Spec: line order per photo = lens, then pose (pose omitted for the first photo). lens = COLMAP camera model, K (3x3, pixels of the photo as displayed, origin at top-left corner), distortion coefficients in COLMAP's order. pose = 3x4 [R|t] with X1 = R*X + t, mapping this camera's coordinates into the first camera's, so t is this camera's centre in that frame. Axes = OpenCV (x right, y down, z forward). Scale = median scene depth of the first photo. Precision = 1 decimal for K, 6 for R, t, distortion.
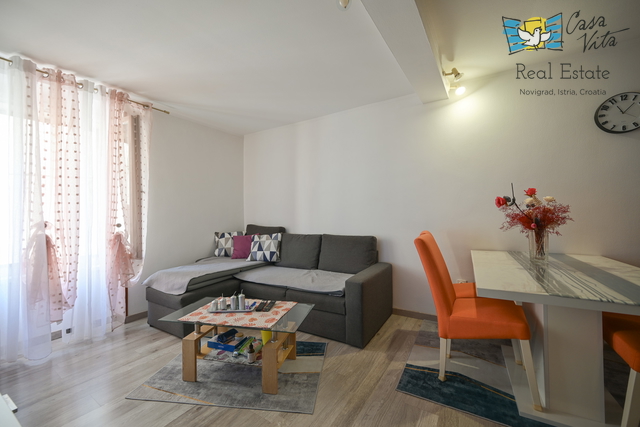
lens RADIAL K [[251.7, 0, 323.5], [0, 251.7, 213.1], [0, 0, 1]] dist [-0.001585, 0.000051]
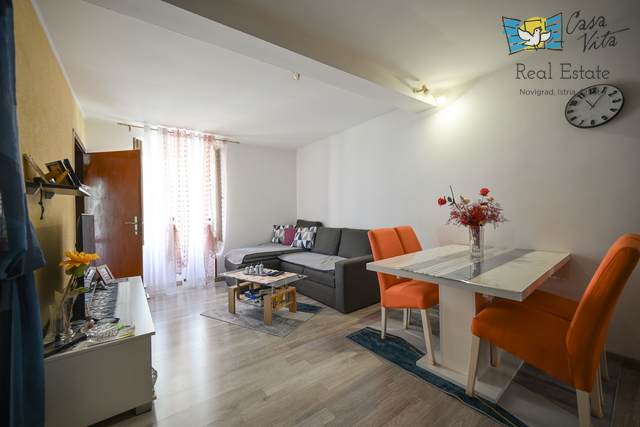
lens RADIAL K [[251.7, 0, 323.5], [0, 251.7, 213.1], [0, 0, 1]] dist [-0.001585, 0.000051]
pose [[0.929472, -0.002045, -0.368886, 0.495556], [0.008335, 0.999846, 0.015459, -0.011329], [0.368797, -0.017443, 0.929346, -0.241234]]
